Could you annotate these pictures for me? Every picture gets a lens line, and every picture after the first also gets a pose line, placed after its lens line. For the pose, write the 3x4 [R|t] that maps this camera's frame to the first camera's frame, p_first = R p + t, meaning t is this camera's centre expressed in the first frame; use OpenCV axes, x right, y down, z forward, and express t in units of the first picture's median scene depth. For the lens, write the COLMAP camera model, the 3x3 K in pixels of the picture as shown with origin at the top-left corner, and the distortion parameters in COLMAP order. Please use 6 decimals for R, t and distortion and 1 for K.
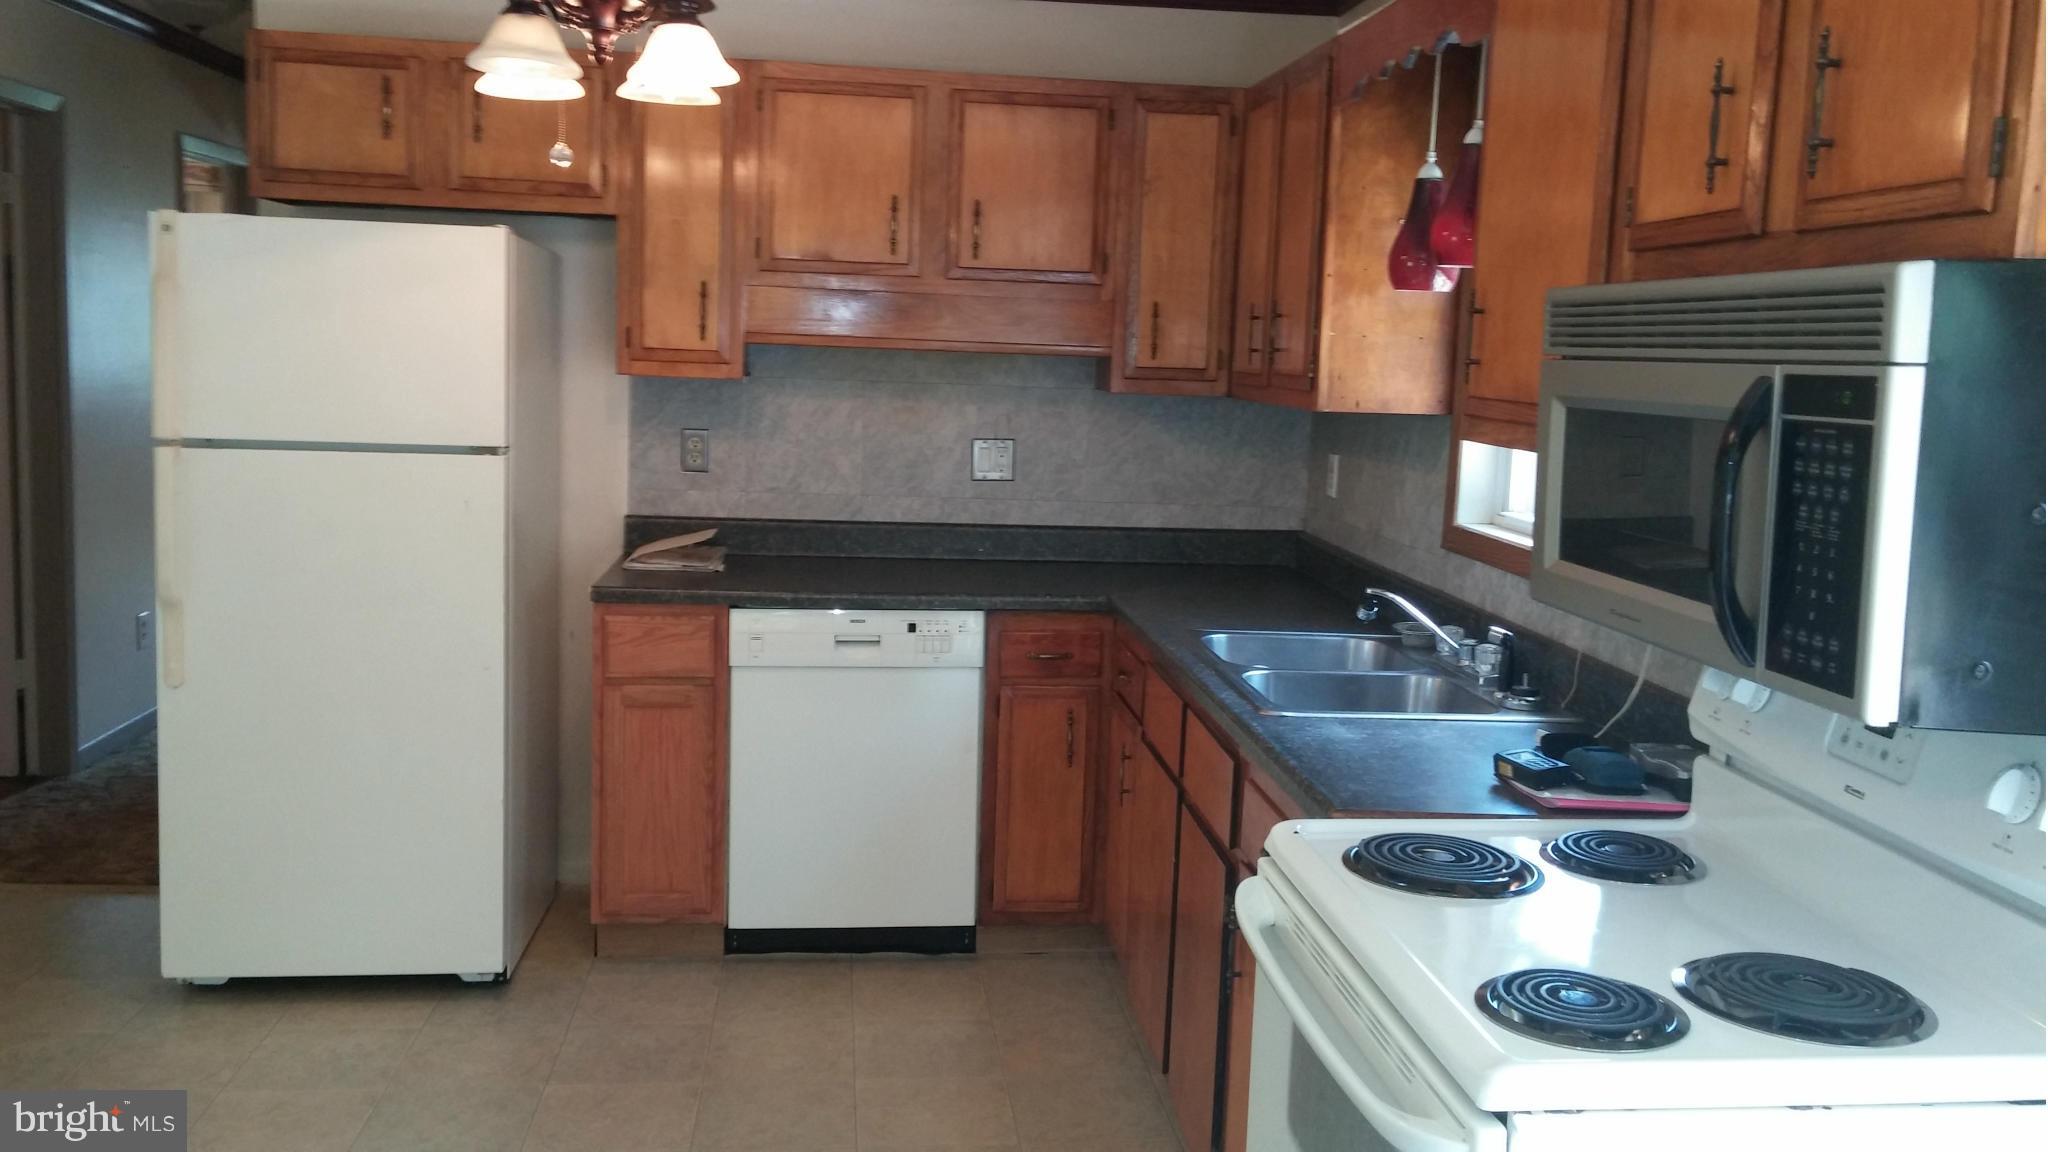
lens RADIAL K [[1741.2, 0, 1055.0], [0, 1741.2, 557.5], [0, 0, 1]] dist [0.079730, -0.117938]
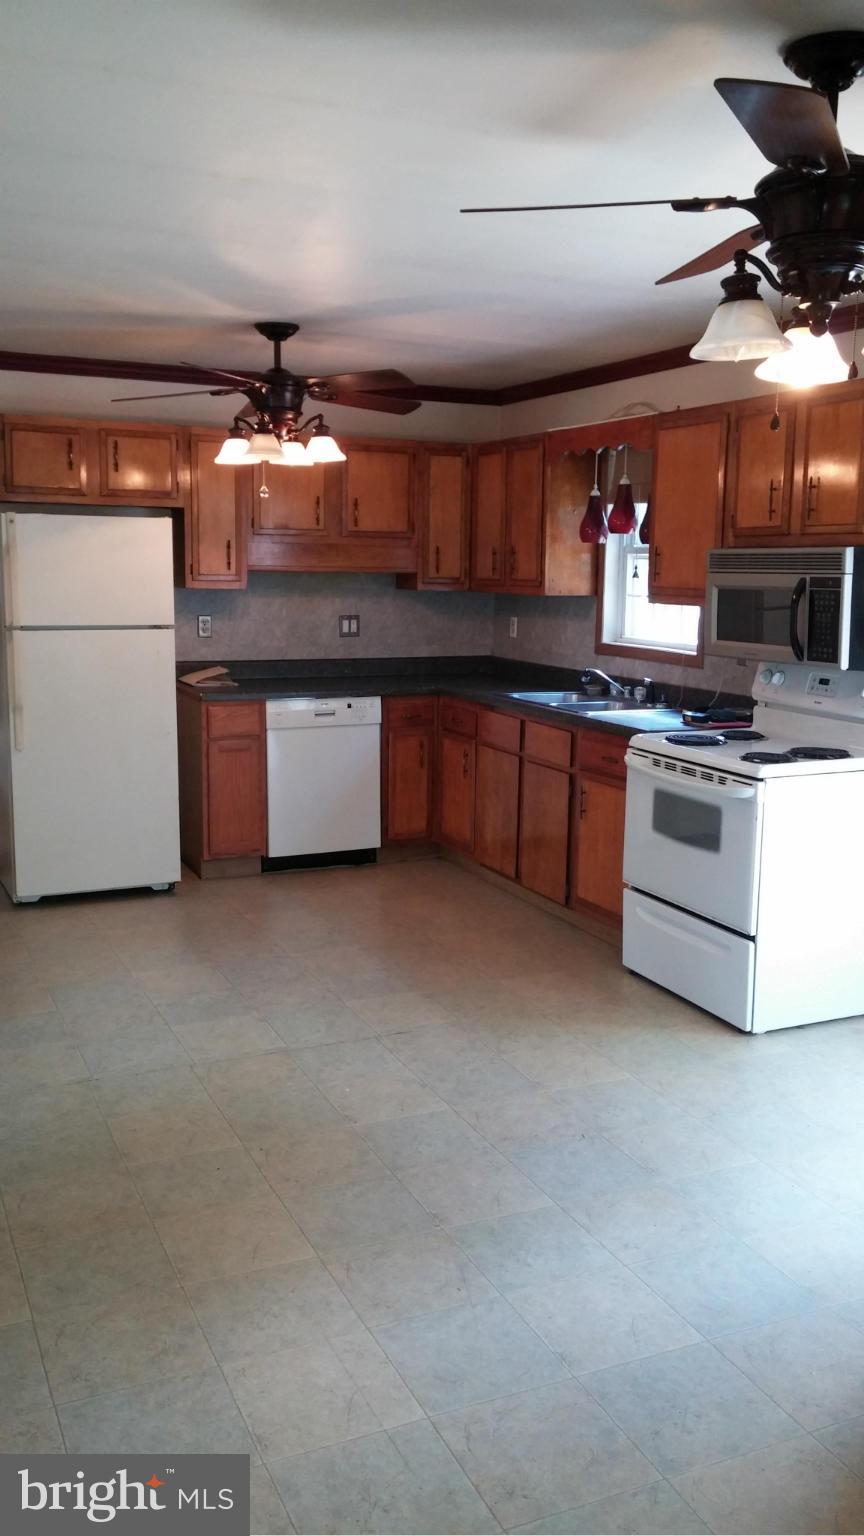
lens RADIAL K [[1305.9, 0, 459.6], [0, 1305.9, 754.6], [0, 0, 1]] dist [0.079730, -0.117938]
pose [[0.947142, -0.068371, 0.313443, -0.448946], [0.058528, 0.997455, 0.040717, 0.042252], [-0.315430, -0.020220, 0.948734, -0.526354]]
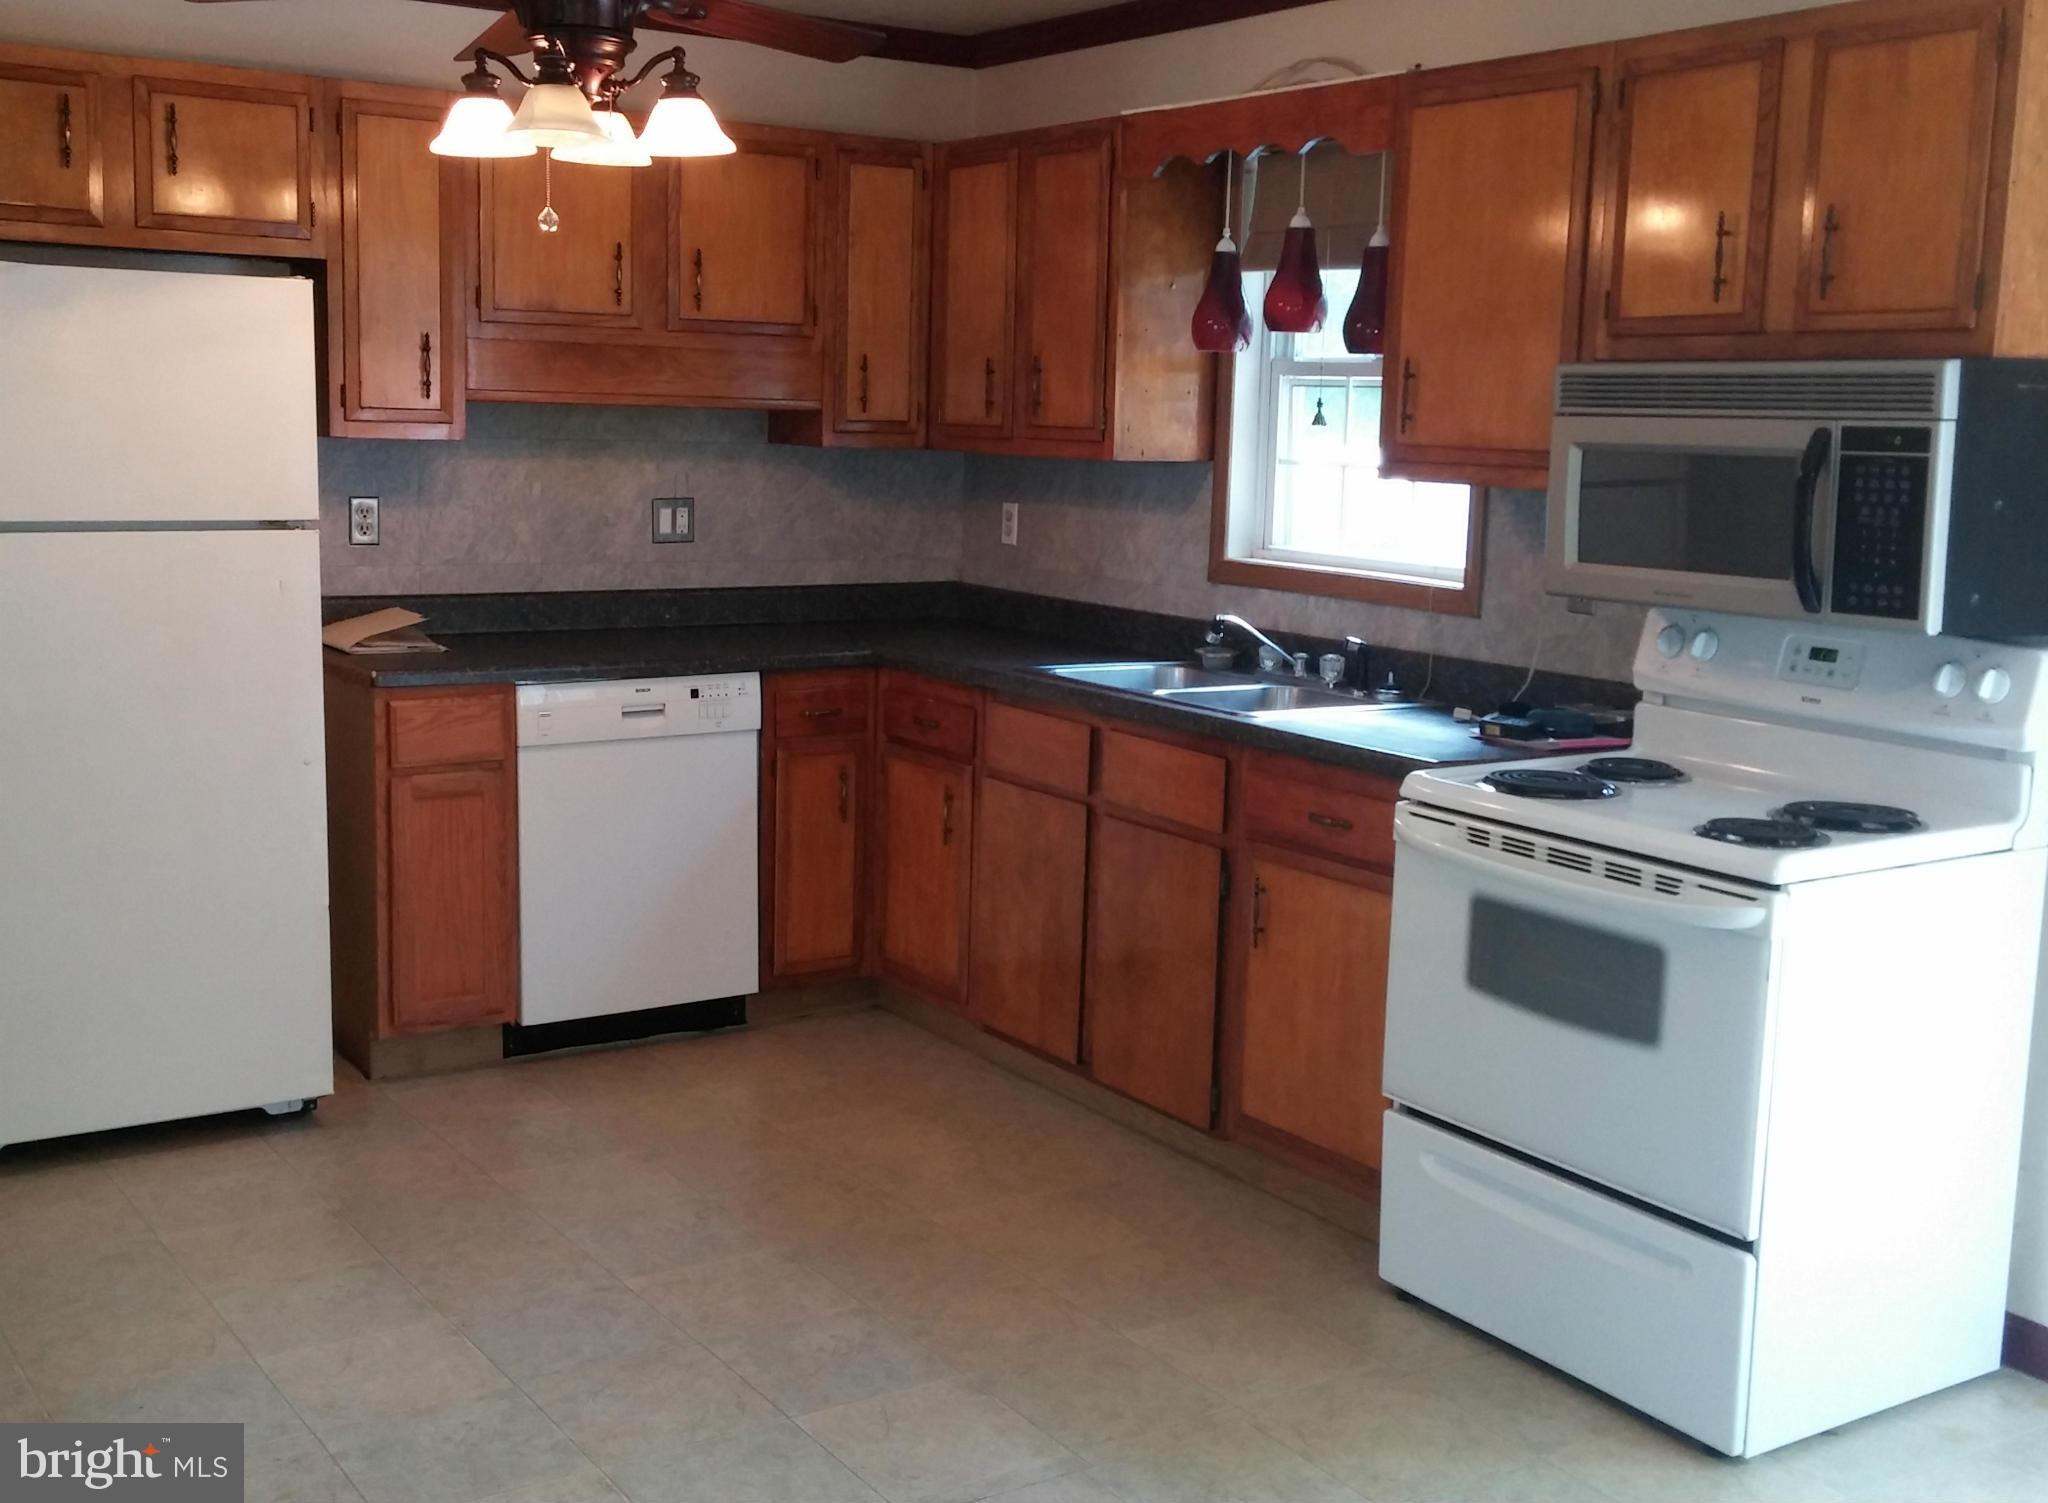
lens RADIAL K [[2257.2, 0, 1024.0], [0, 2257.2, 719.3], [0, 0, 1]] dist [0.061113, -0.043580]
pose [[0.891368, -0.074851, 0.447058, -0.479606], [0.061233, 0.997115, 0.044857, 0.009339], [-0.449126, -0.012609, 0.893379, -0.208067]]
